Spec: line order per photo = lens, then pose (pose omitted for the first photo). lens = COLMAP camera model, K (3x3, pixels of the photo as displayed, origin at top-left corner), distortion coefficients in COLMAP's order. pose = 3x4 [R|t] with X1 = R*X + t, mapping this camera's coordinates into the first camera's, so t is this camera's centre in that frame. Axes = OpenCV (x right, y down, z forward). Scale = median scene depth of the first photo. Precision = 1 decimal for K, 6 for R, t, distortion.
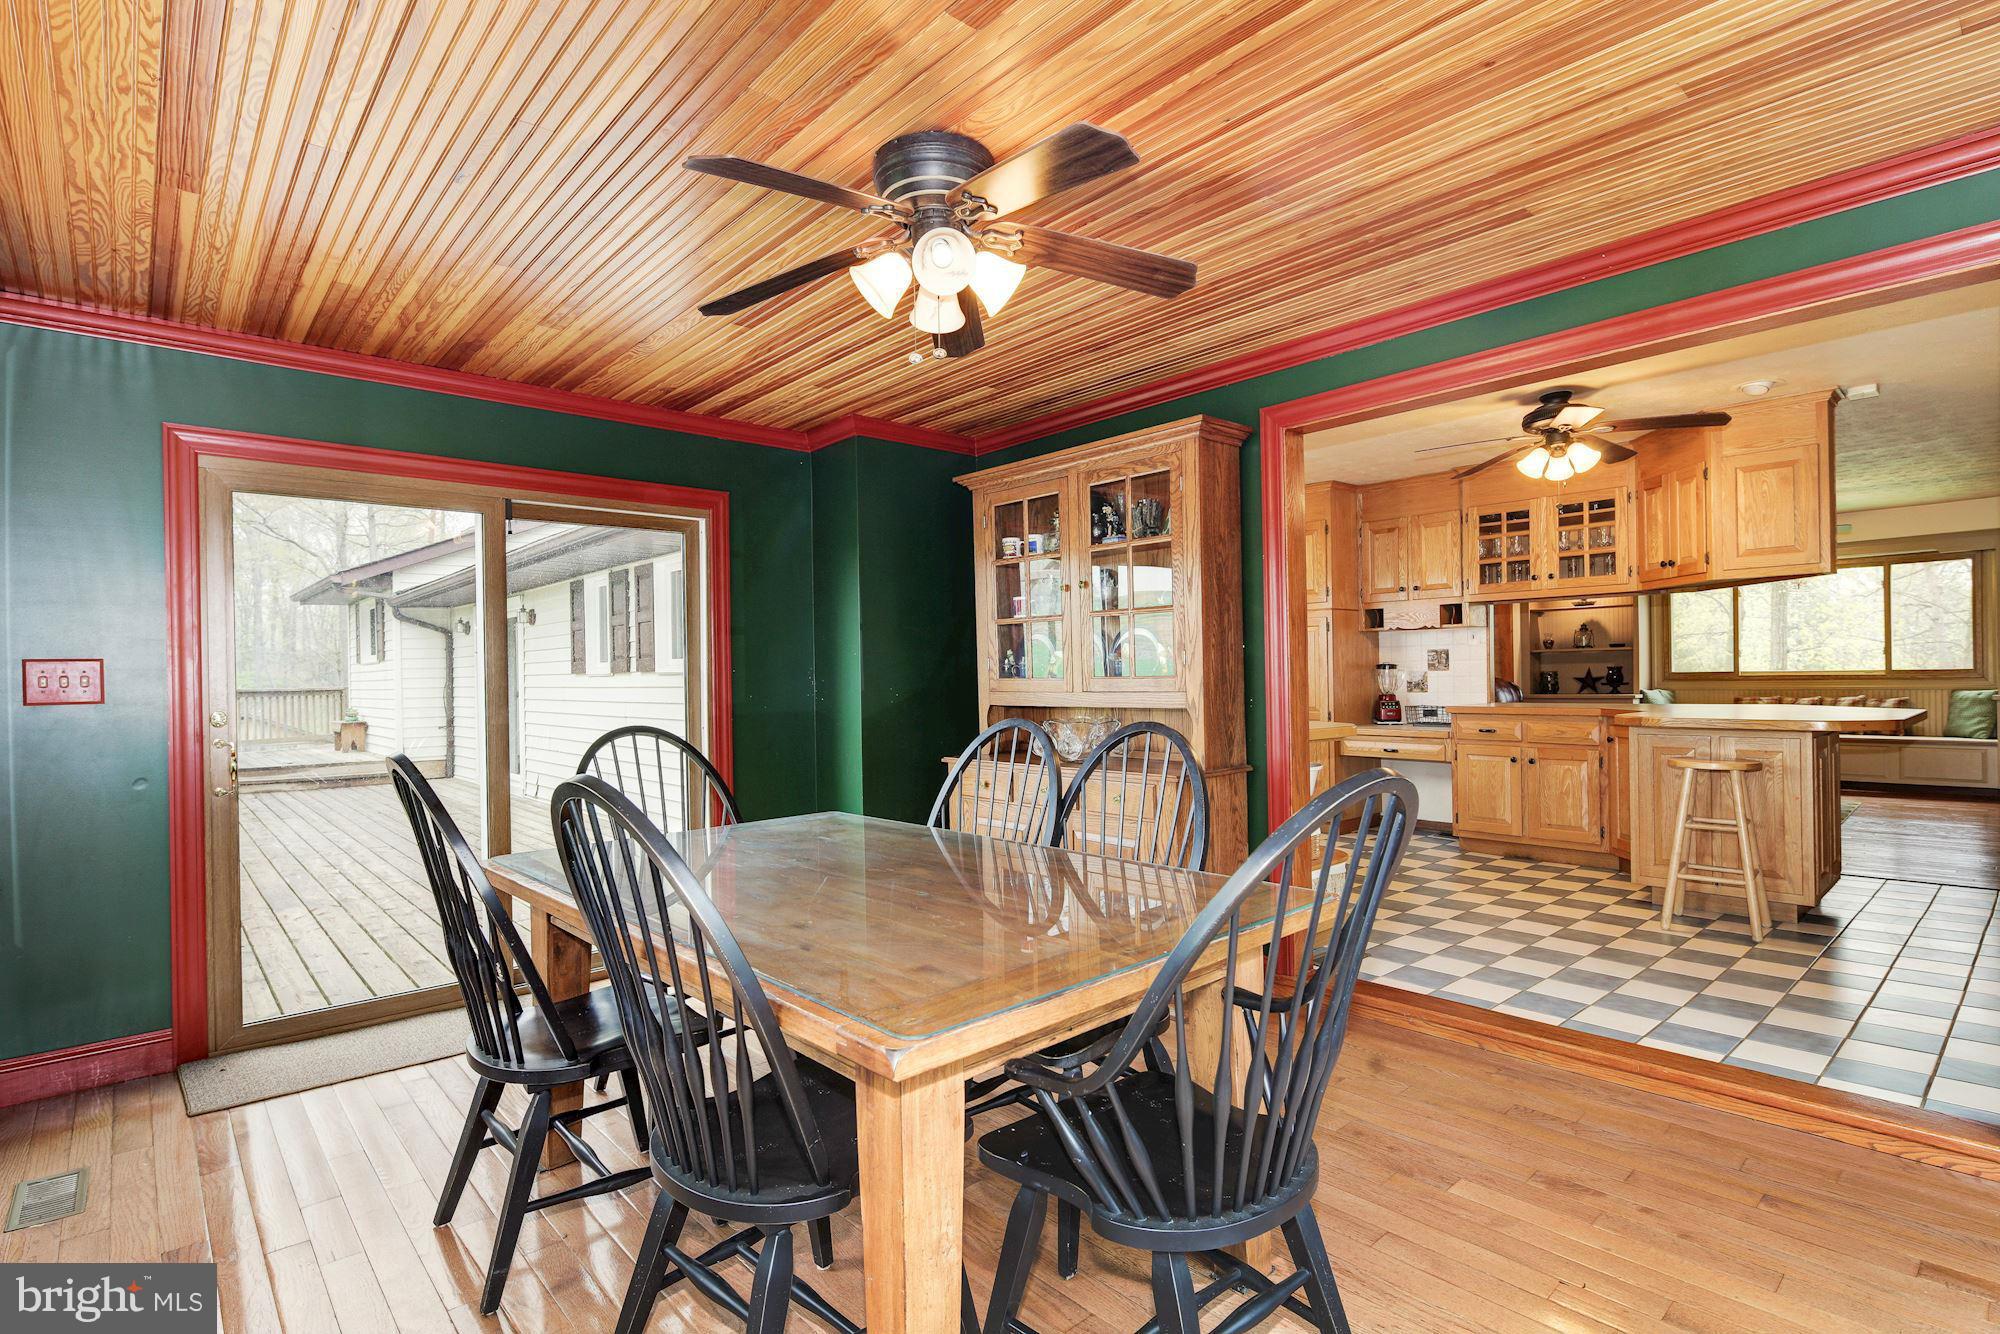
lens RADIAL K [[967.7, 0, 1001.2], [0, 967.7, 686.0], [0, 0, 1]] dist [0.004386, -0.003704]
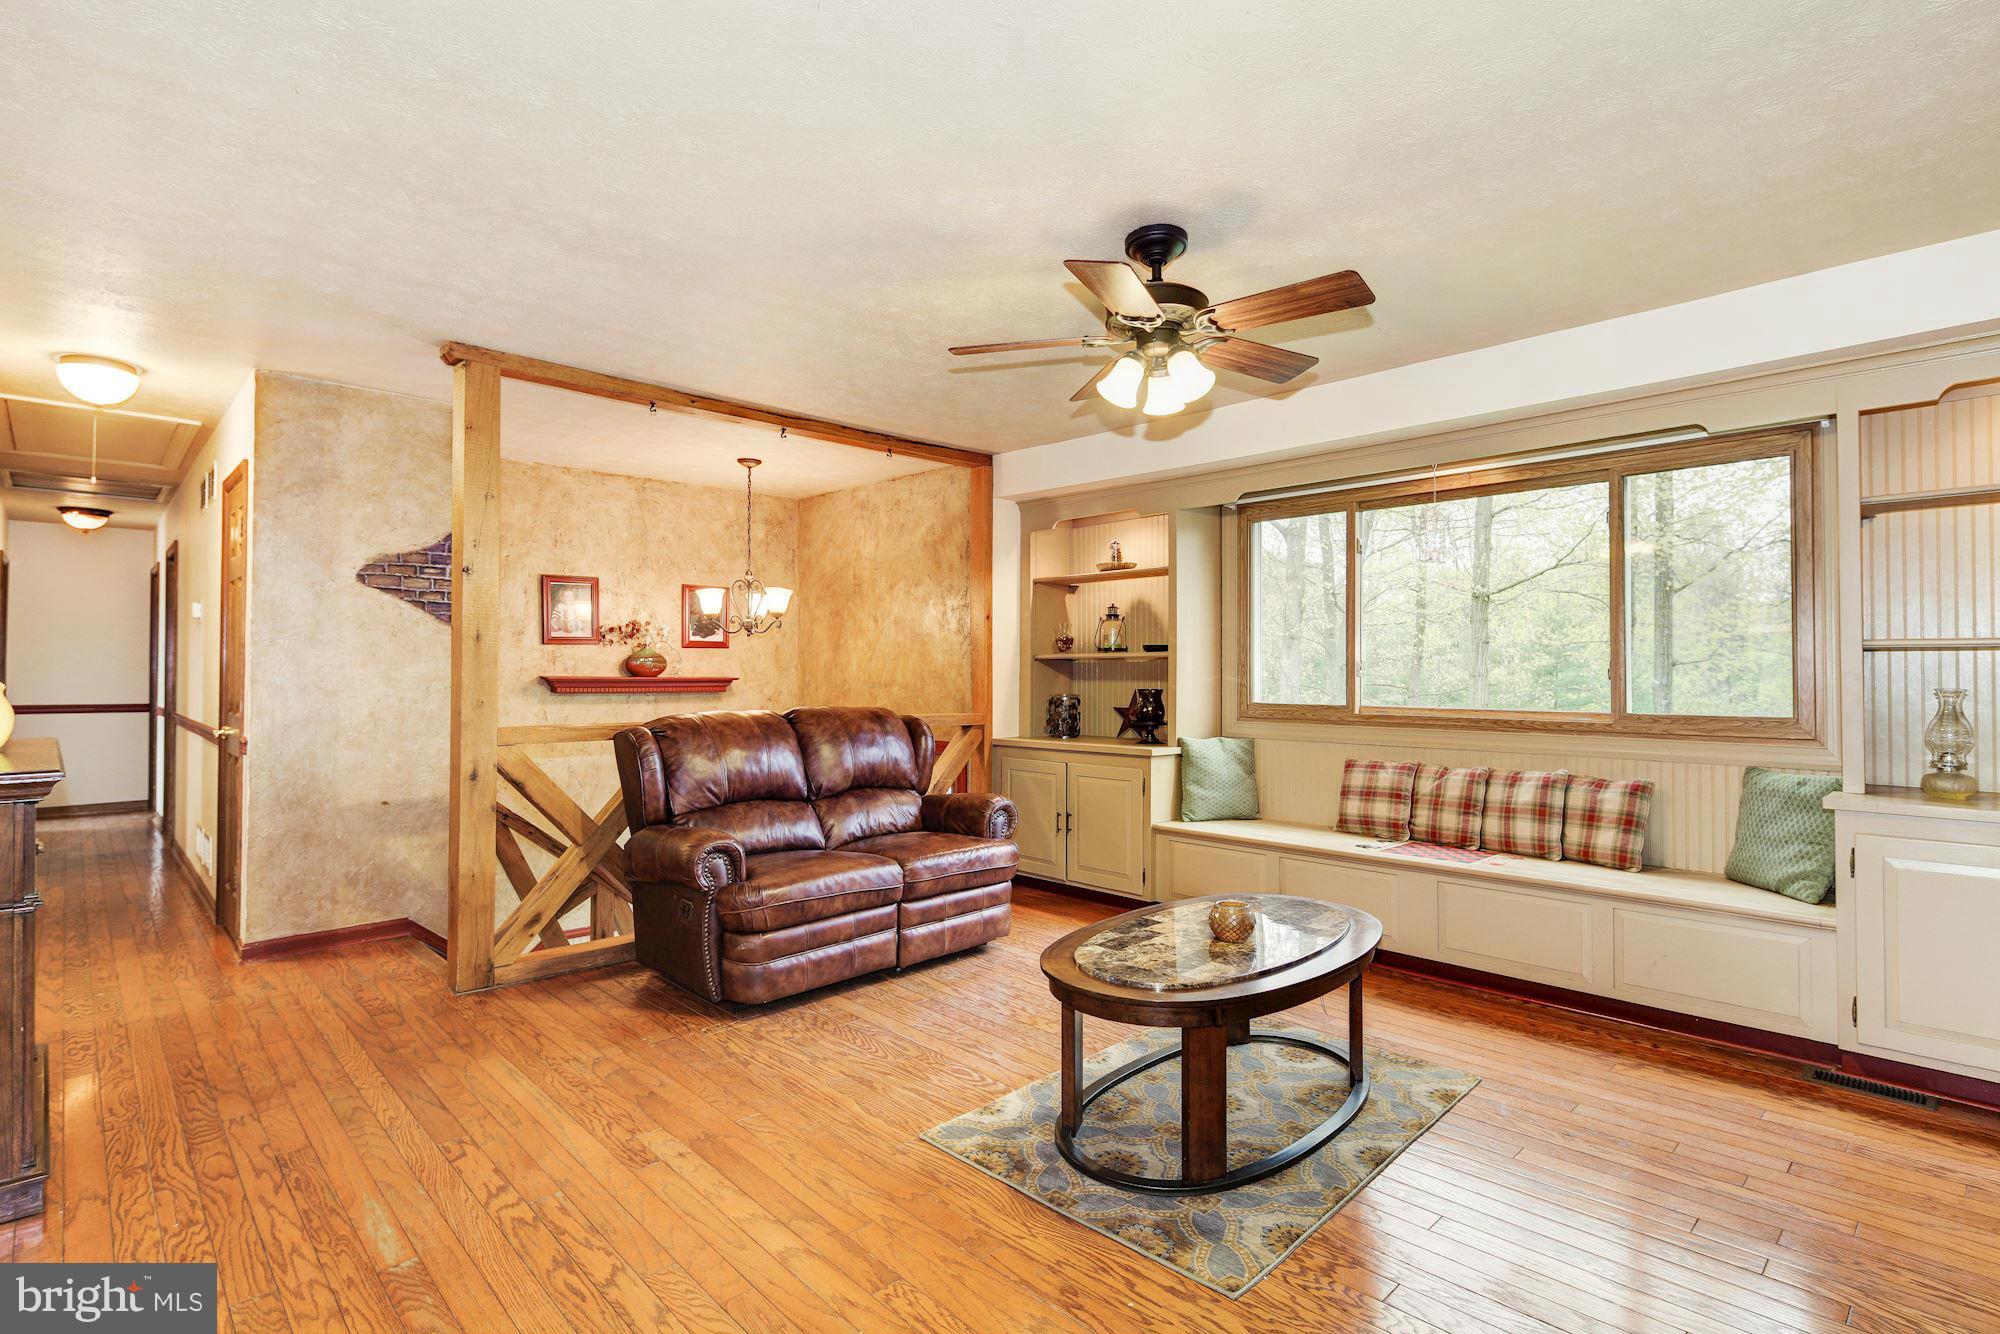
lens RADIAL K [[967.7, 0, 996.7], [0, 967.7, 659.7], [0, 0, 1]] dist [0.004386, -0.003704]
pose [[0.999018, 0.020517, 0.039258, 0.840348], [-0.019571, 0.999512, -0.024355, -0.034516], [-0.039738, 0.023563, 0.998932, 0.777014]]
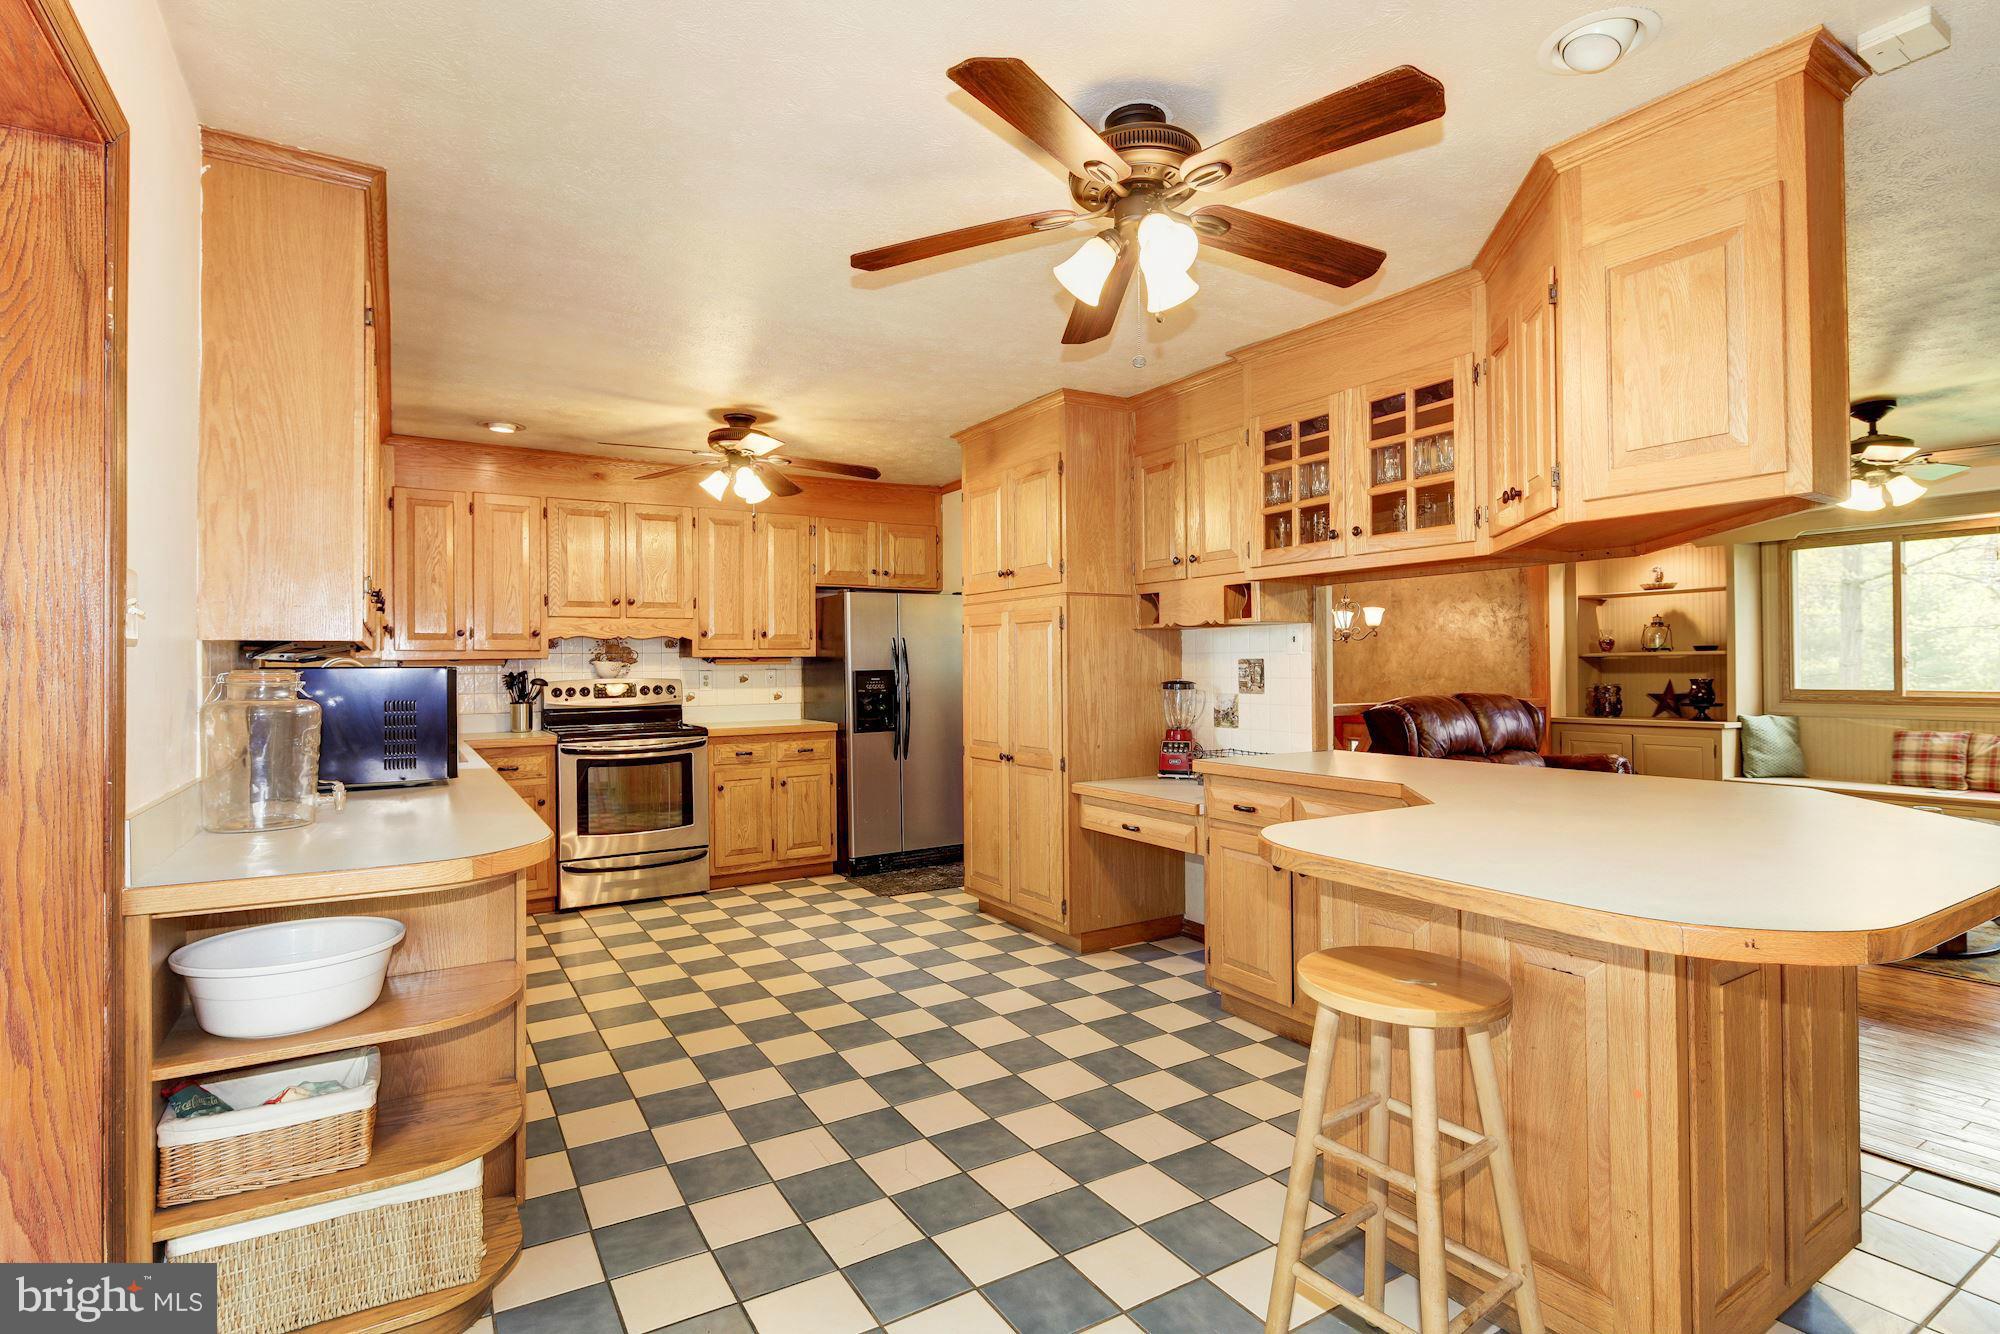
lens RADIAL K [[967.7, 0, 997.4], [0, 967.7, 657.2], [0, 0, 1]] dist [0.004386, -0.003704]
pose [[0.984379, 0.008873, -0.175841, 0.422136], [-0.012302, 0.999755, -0.018418, -0.027155], [0.175635, 0.020293, 0.984246, 0.388526]]
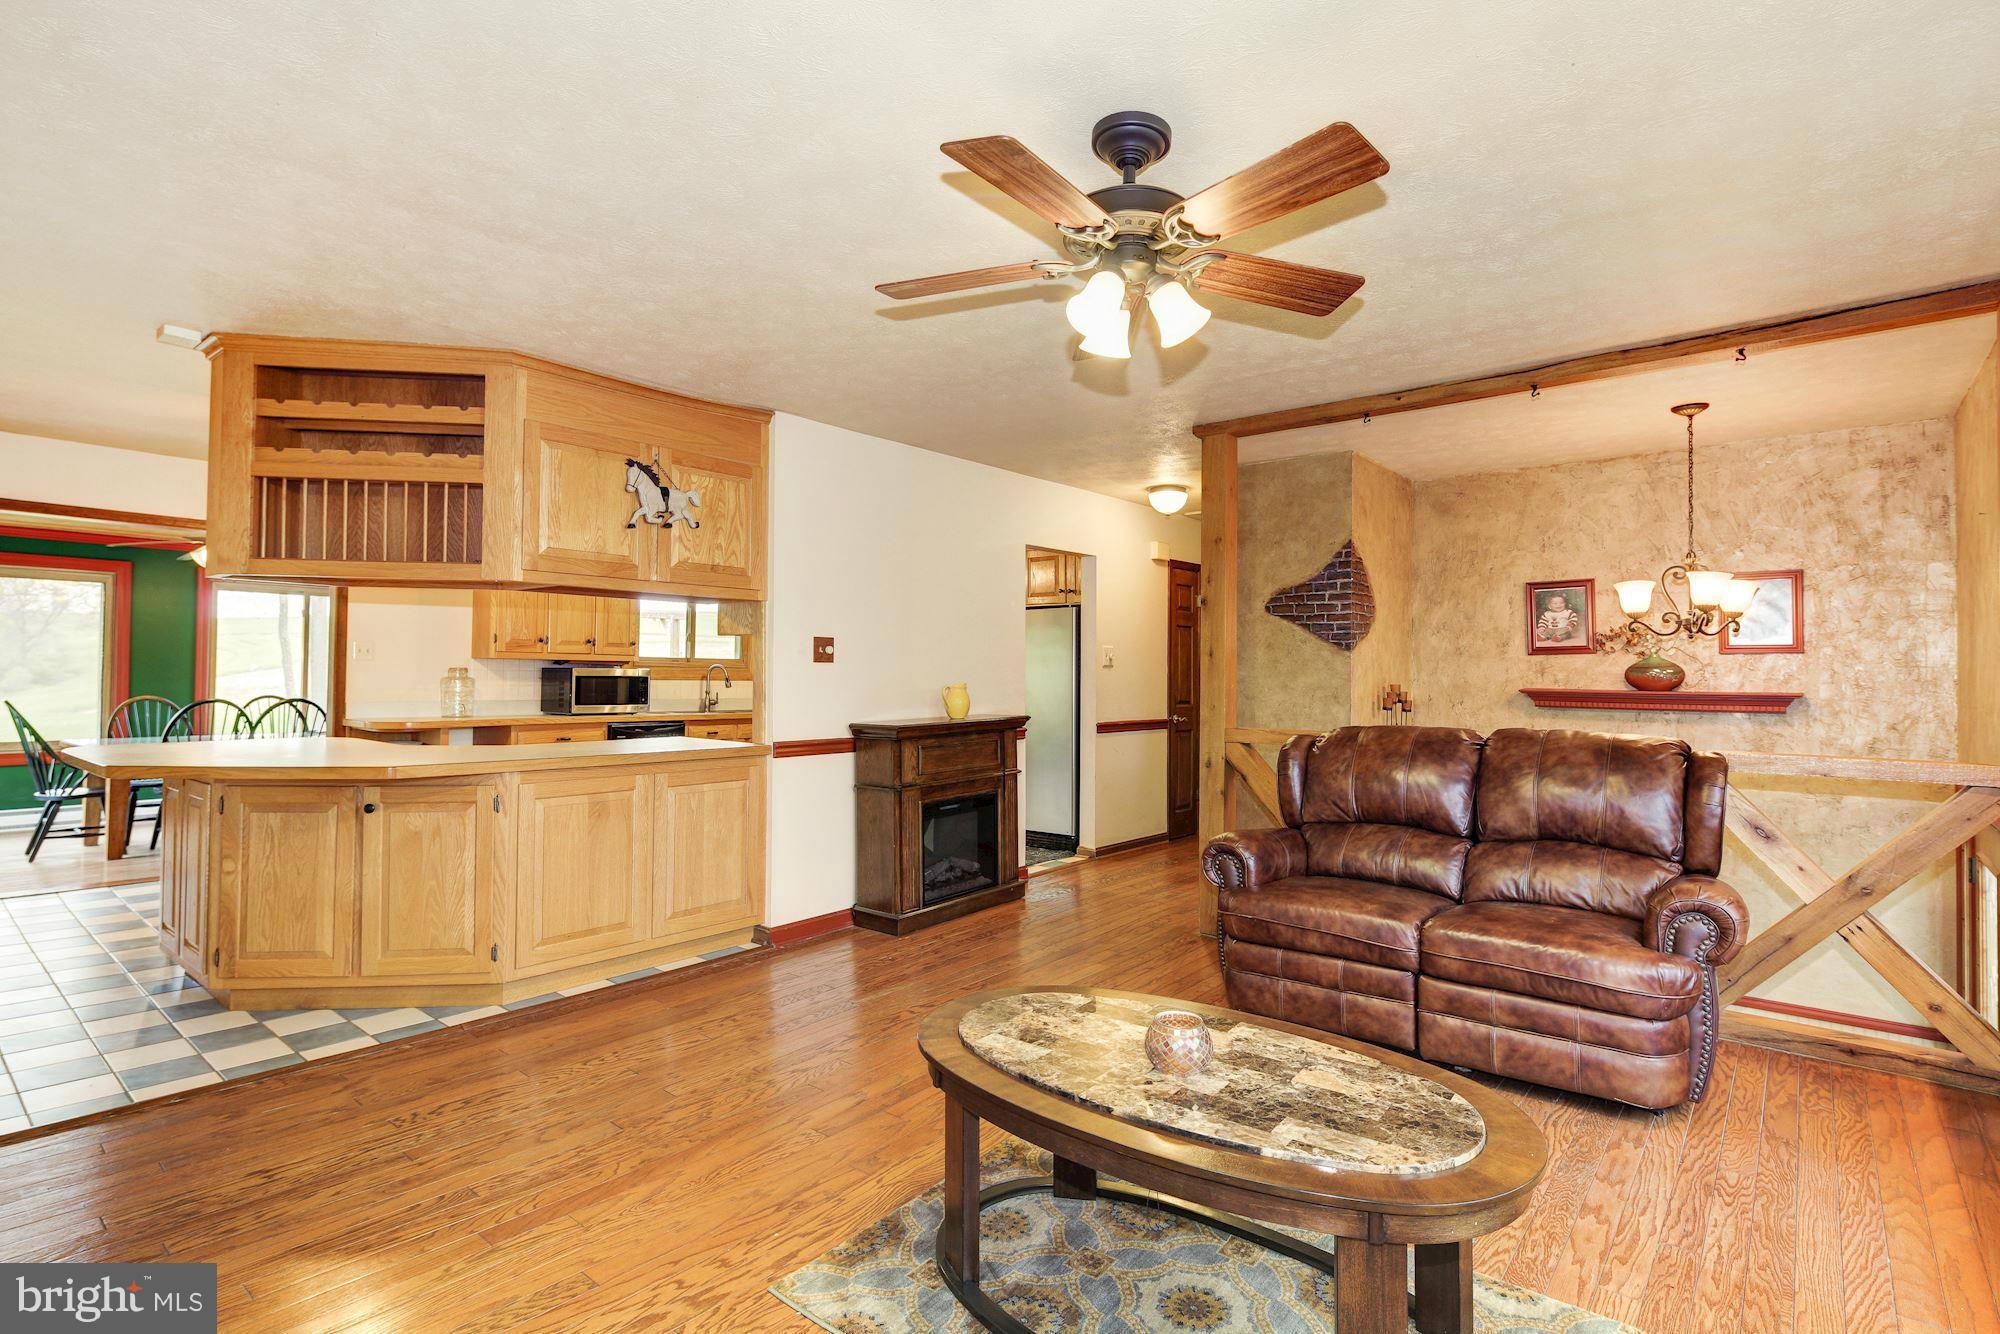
lens RADIAL K [[967.7, 0, 999.6], [0, 967.7, 659.2], [0, 0, 1]] dist [0.004386, -0.003704]
pose [[0.148846, 0.002210, -0.988858, 1.170492], [-0.021765, 0.999763, -0.001041, -0.045480], [0.988621, 0.021677, 0.148859, 1.040220]]
